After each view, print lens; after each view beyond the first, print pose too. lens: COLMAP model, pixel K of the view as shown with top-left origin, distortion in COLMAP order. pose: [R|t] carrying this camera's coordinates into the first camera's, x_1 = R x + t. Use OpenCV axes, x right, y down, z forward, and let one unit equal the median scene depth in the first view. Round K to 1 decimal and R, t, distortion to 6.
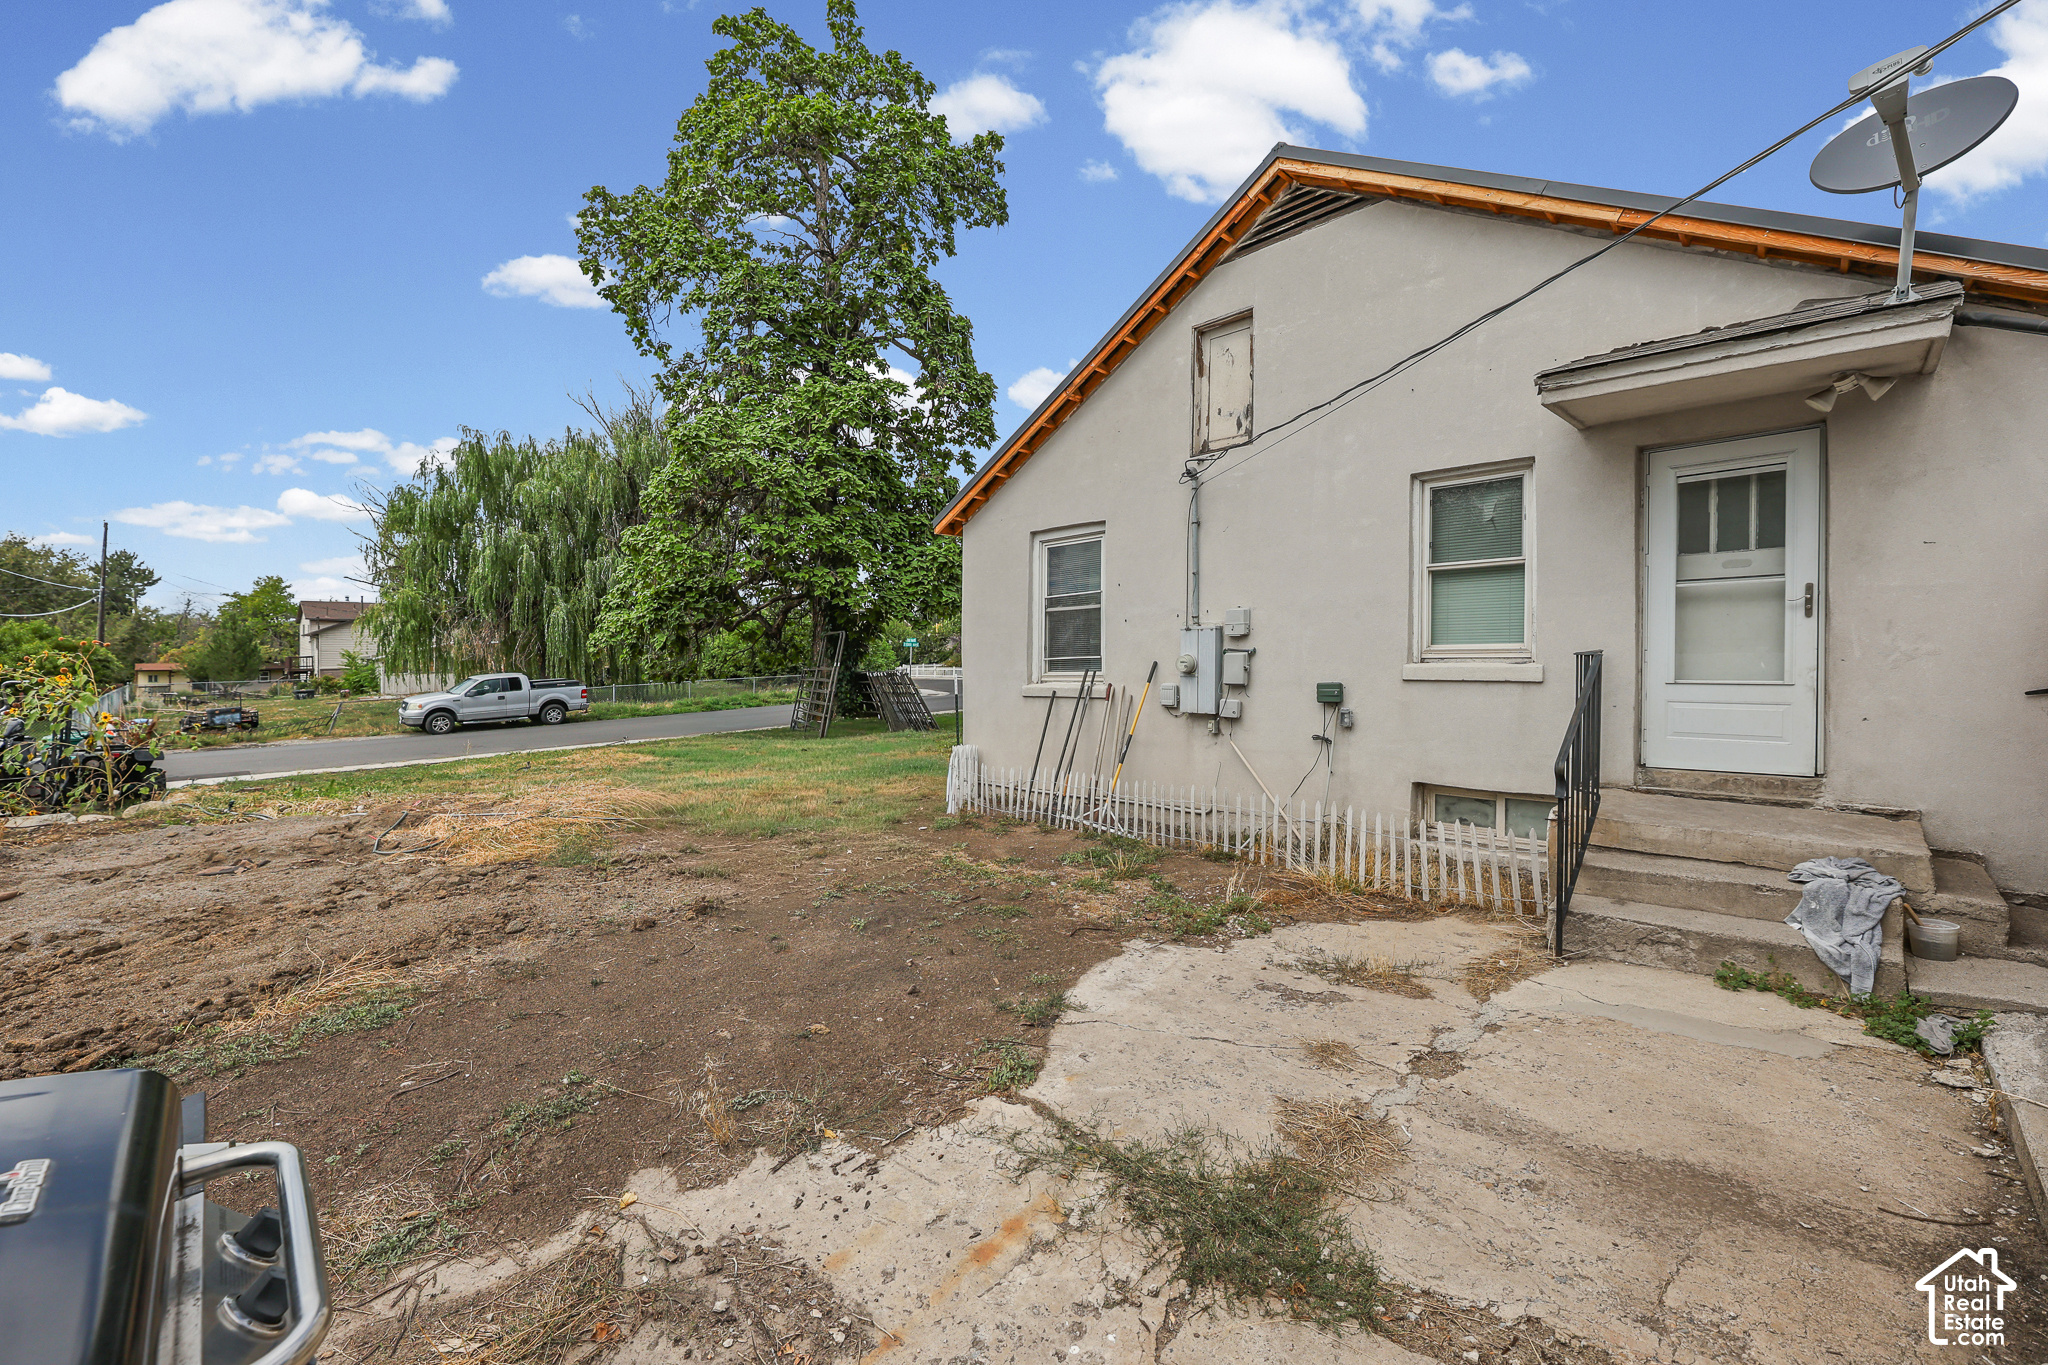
lens RADIAL K [[842.6, 0, 1015.1], [0, 842.6, 673.1], [0, 0, 1]] dist [-0.003819, -0.000340]
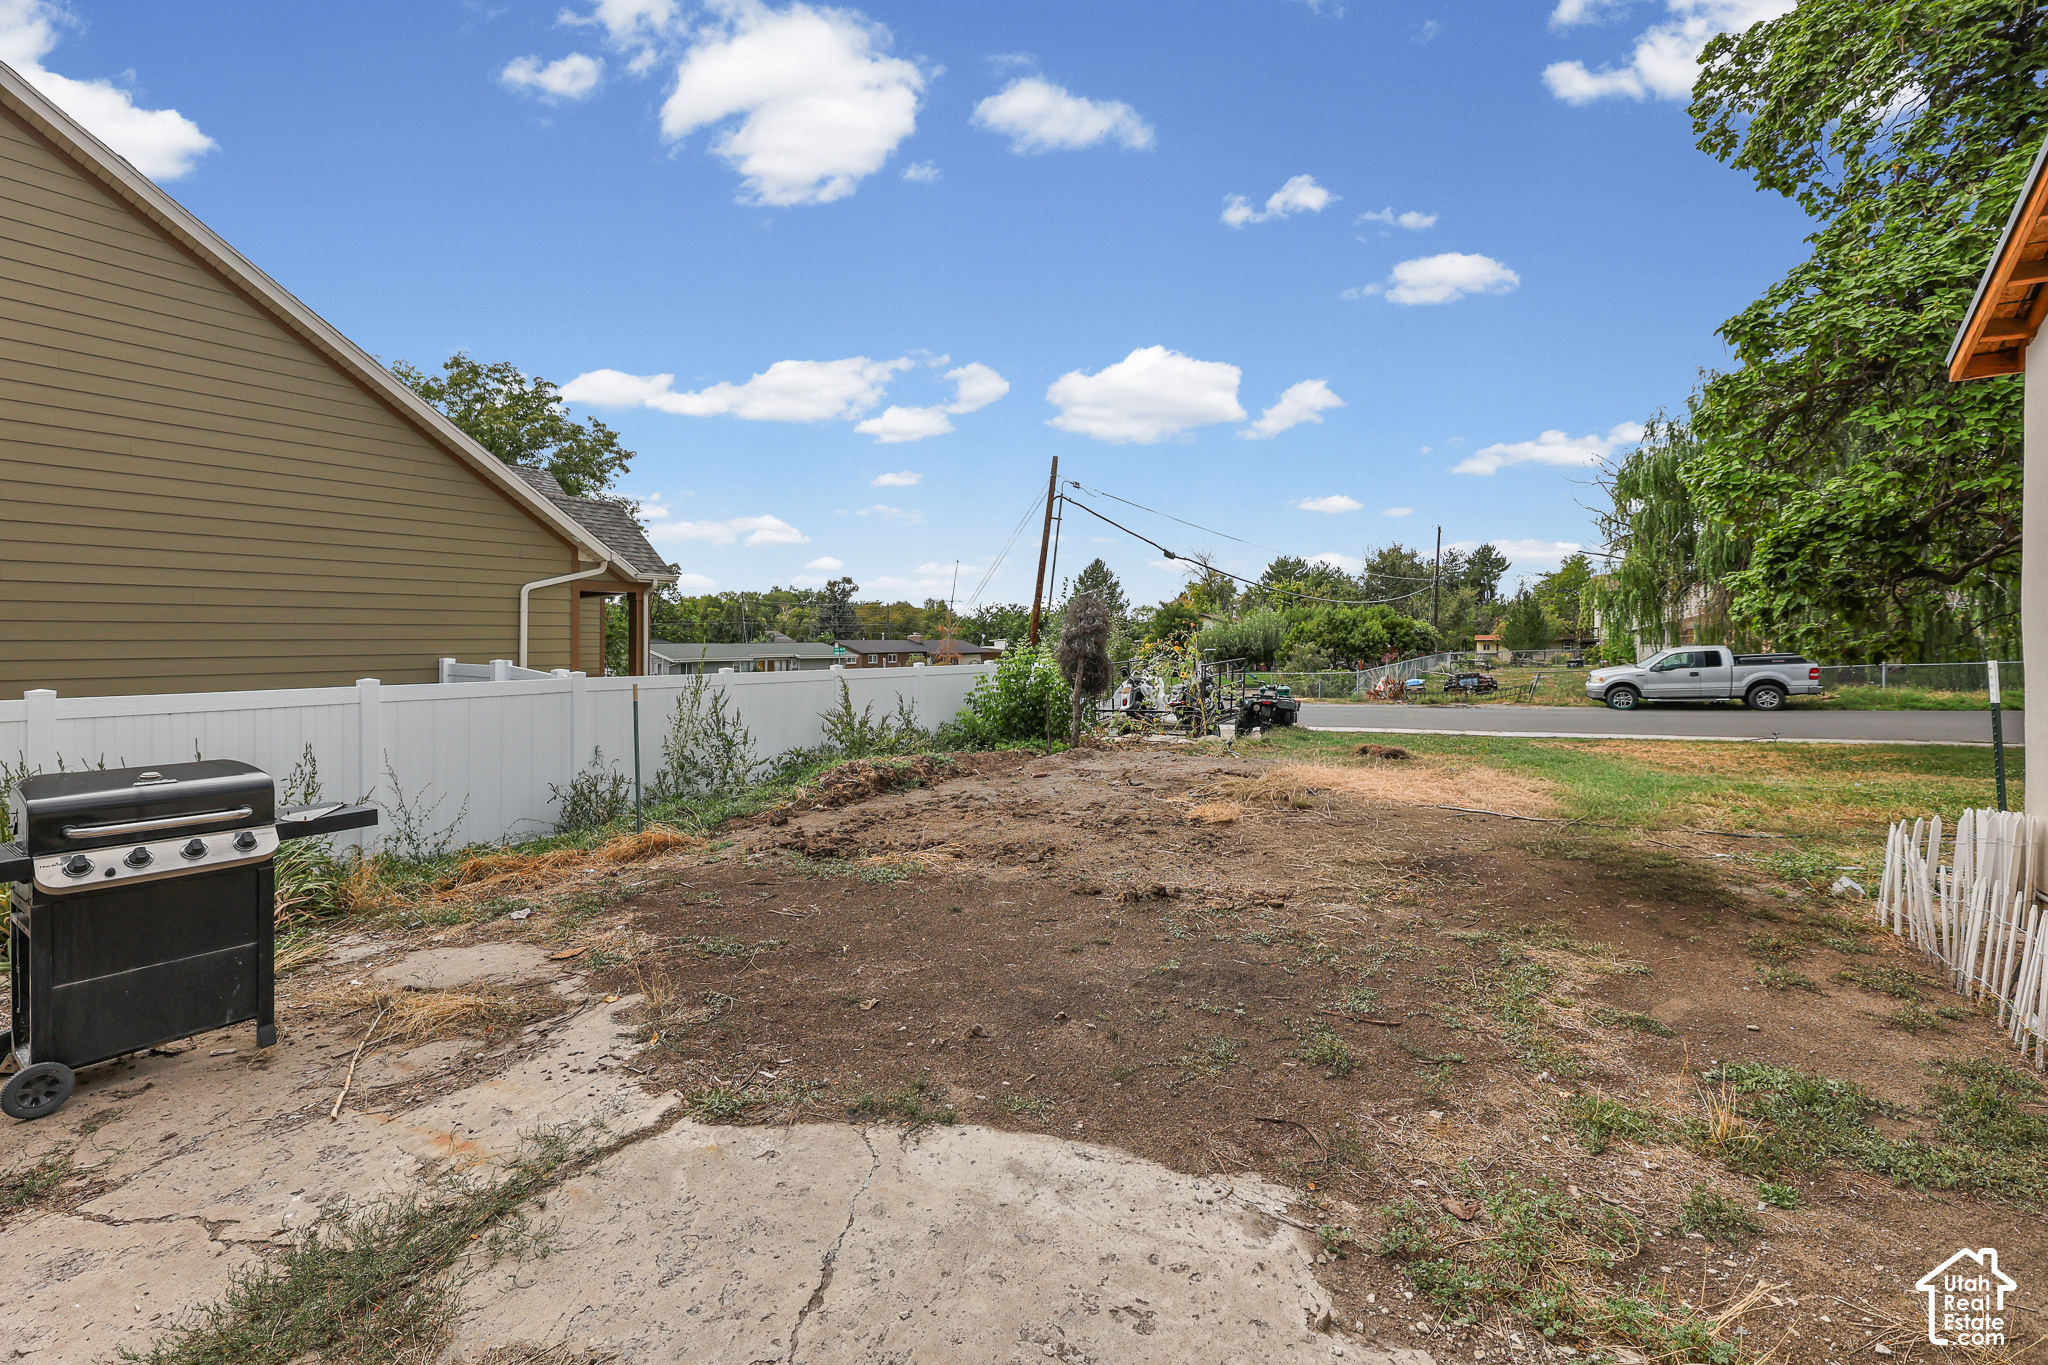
lens RADIAL K [[842.6, 0, 992.1], [0, 842.6, 629.2], [0, 0, 1]] dist [-0.003819, -0.000340]
pose [[0.187171, -0.010225, -0.982274, 0.587602], [-0.005843, 0.999917, -0.011522, -0.015887], [0.982310, 0.007896, 0.187096, 0.694038]]
